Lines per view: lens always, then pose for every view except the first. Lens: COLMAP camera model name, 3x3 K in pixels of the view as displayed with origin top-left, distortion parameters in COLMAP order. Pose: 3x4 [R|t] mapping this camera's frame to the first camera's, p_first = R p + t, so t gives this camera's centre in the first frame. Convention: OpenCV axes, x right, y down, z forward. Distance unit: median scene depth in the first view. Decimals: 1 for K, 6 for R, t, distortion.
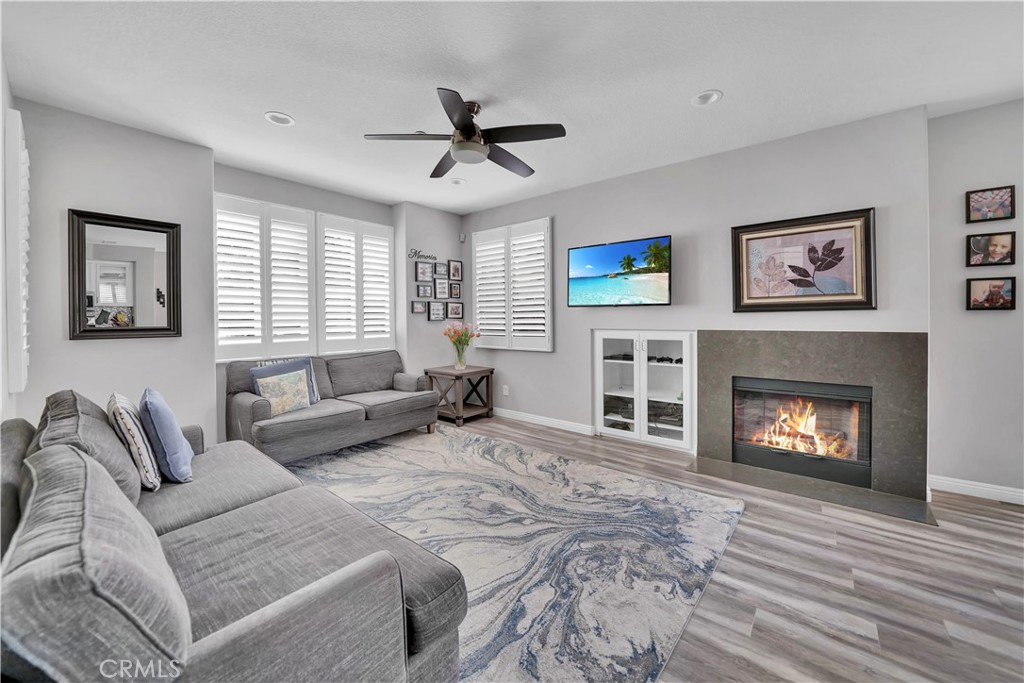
lens RADIAL K [[379.7, 0, 517.3], [0, 379.7, 324.1], [0, 0, 1]] dist [-0.021167, 0.000108]
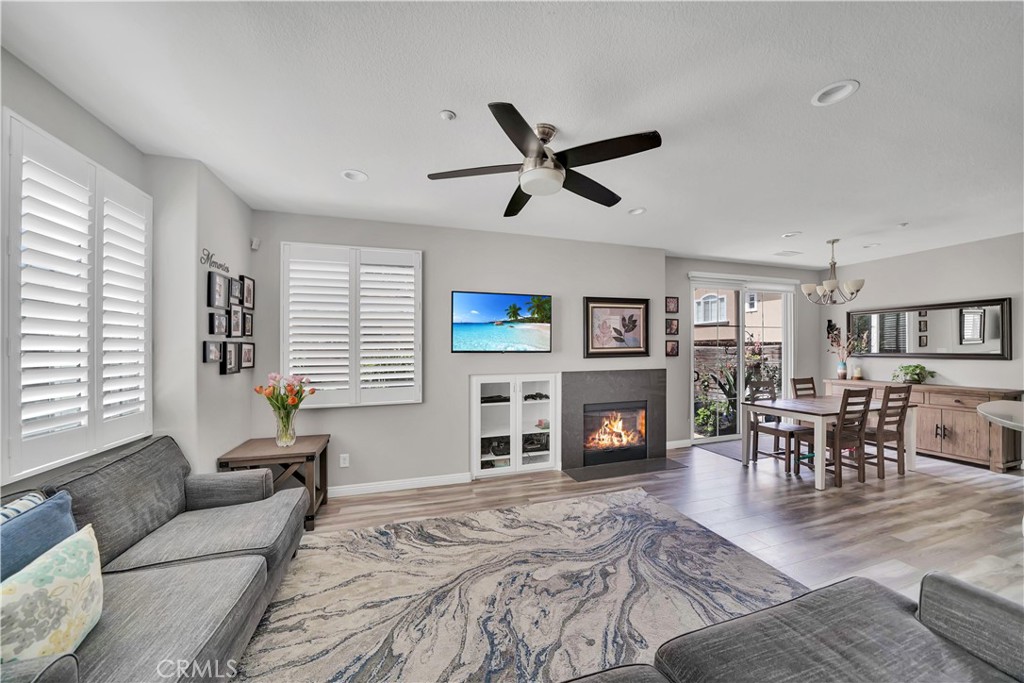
lens RADIAL K [[360.0, 0, 515.2], [0, 360.0, 349.3], [0, 0, 1]] dist [-0.021616, -0.000069]
pose [[0.552481, 0.001586, 0.833524, -0.674204], [0.016294, 0.999787, -0.012703, -0.050828], [-0.833367, 0.020600, 0.552337, 0.482973]]
